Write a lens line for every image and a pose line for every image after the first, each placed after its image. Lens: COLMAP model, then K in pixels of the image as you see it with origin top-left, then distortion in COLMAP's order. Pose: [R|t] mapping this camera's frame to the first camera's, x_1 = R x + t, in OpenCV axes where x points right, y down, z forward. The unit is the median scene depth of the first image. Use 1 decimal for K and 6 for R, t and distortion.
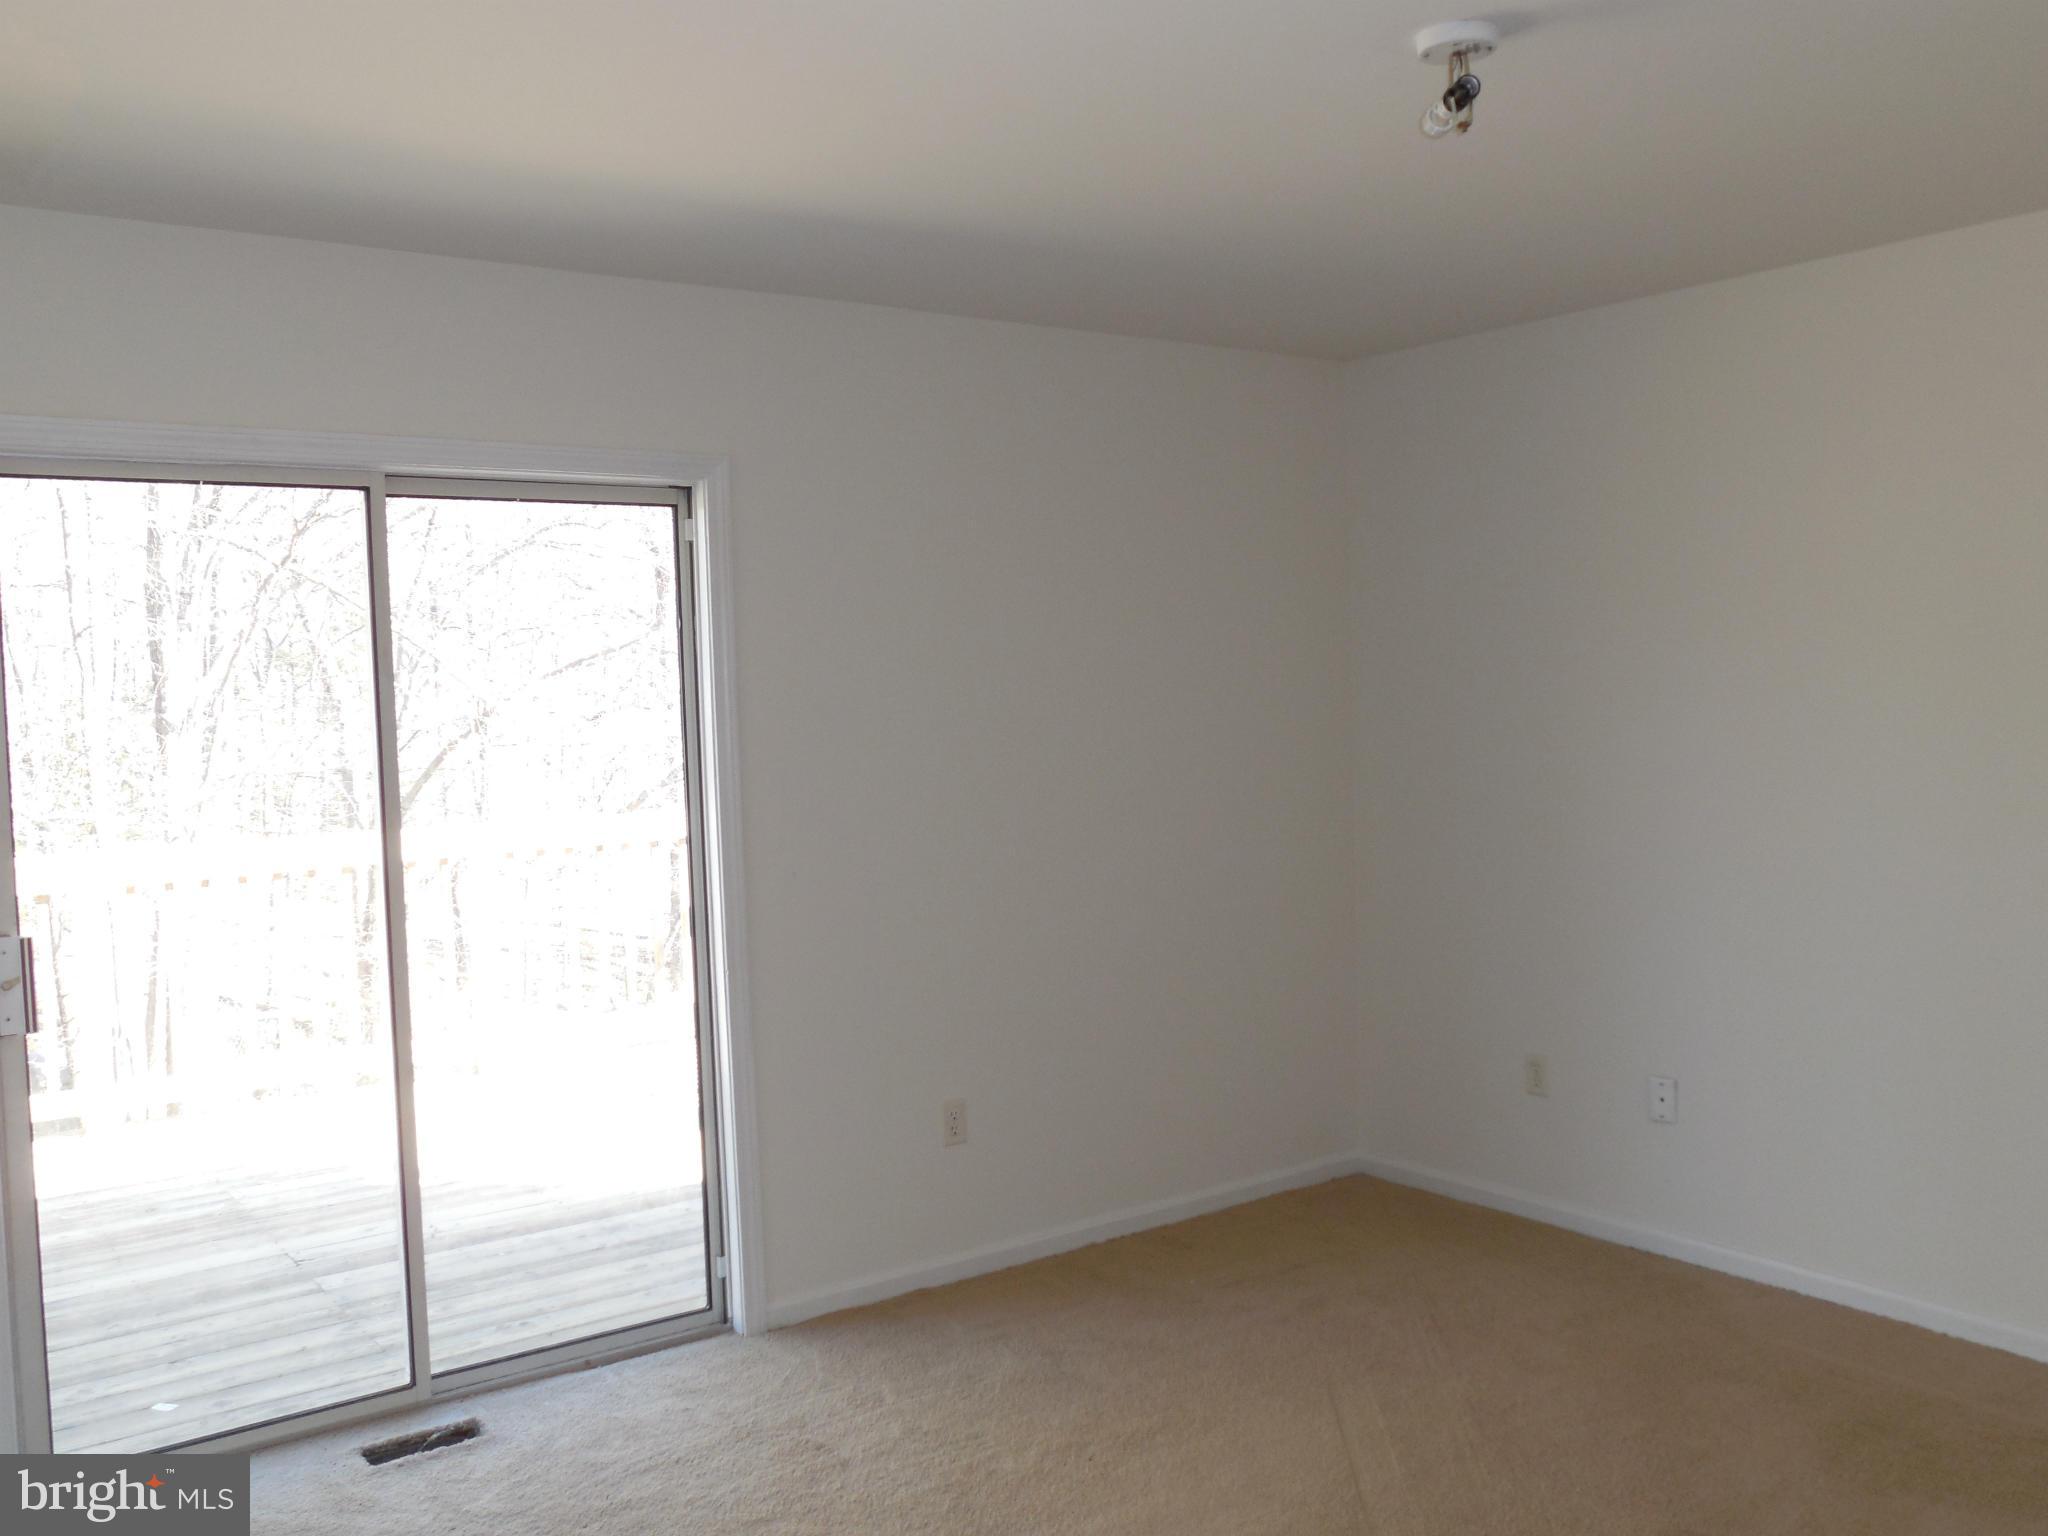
lens RADIAL K [[1765.1, 0, 1012.2], [0, 1765.1, 772.7], [0, 0, 1]] dist [-0.082431, 0.122662]
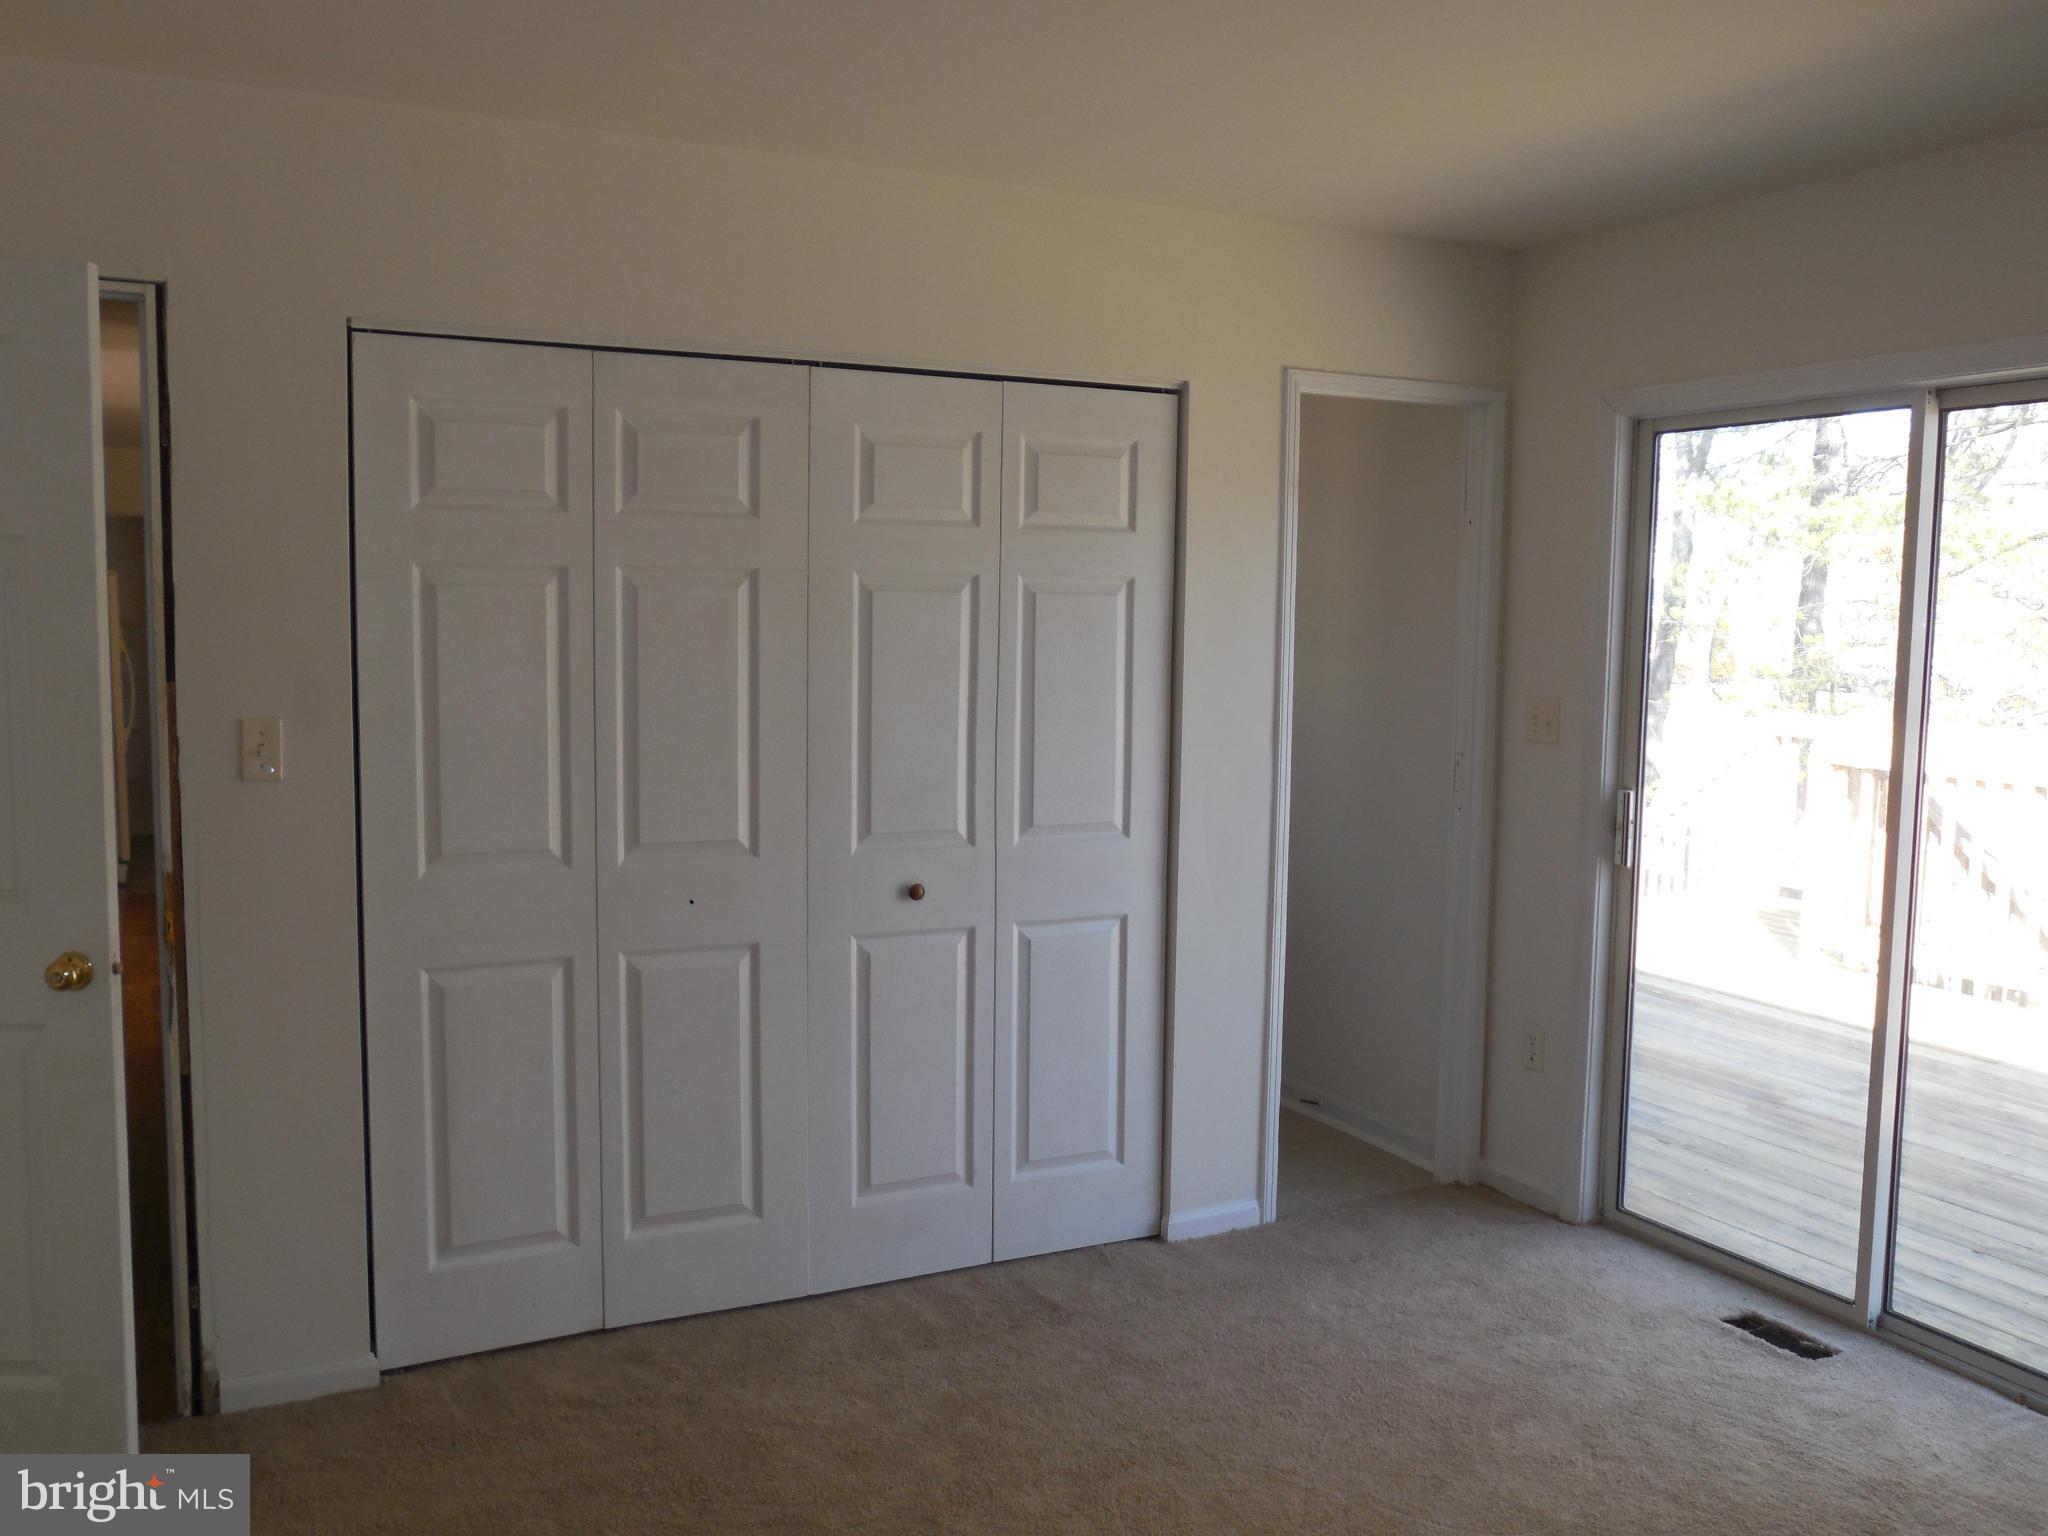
lens RADIAL K [[1765.1, 0, 1012.2], [0, 1765.1, 772.7], [0, 0, 1]] dist [-0.082431, 0.122662]
pose [[-0.122810, 0.127504, -0.984205, 0.591612], [-0.071515, 0.987997, 0.136919, -0.039786], [0.989850, 0.087200, -0.112217, 0.567363]]
